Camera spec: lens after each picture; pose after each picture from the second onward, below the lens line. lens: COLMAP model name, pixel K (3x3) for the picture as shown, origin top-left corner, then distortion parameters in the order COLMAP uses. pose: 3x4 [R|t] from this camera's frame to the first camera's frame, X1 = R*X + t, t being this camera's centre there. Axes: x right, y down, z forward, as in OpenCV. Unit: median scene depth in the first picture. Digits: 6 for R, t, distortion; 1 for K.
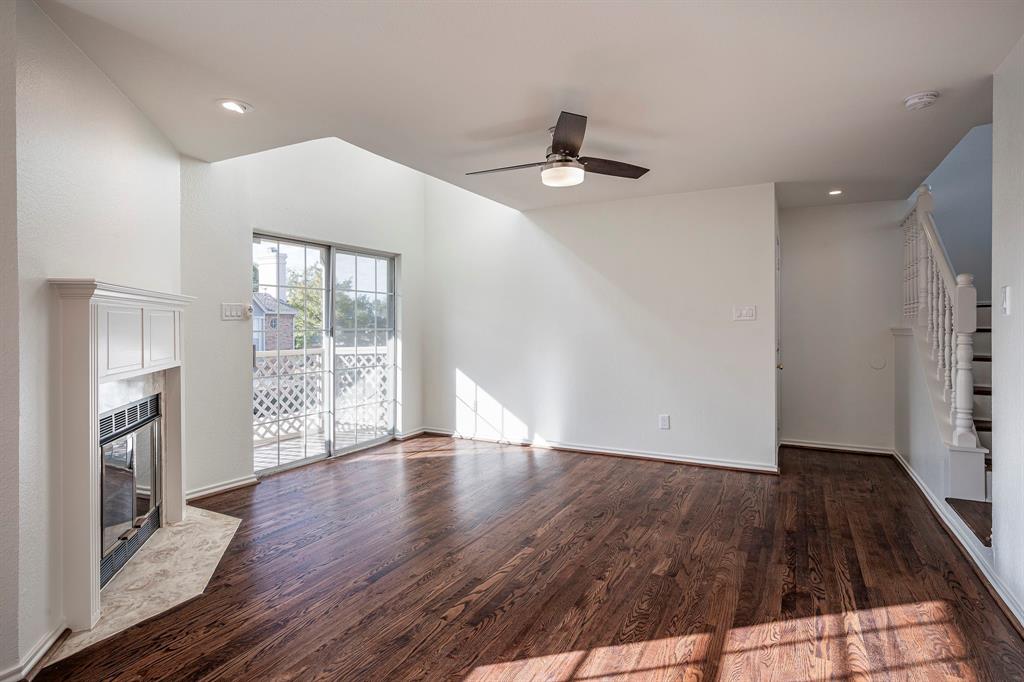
lens RADIAL K [[513.5, 0, 496.2], [0, 513.5, 324.7], [0, 0, 1]] dist [0.002378, 0.000598]
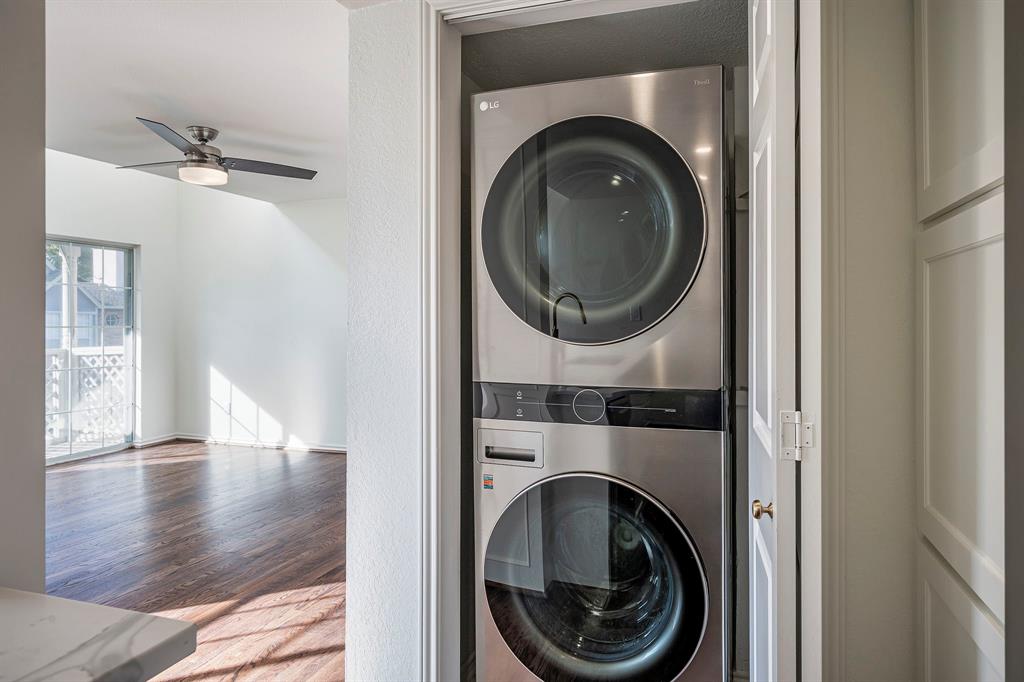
lens RADIAL K [[573.8, 0, 516.8], [0, 573.8, 320.6], [0, 0, 1]] dist [0.001007, 0.001707]
pose [[0.987077, -0.001147, 0.160241, 0.314842], [0.001294, 0.999999, -0.000815, -0.000905], [-0.160240, 0.001012, 0.987078, -0.122090]]
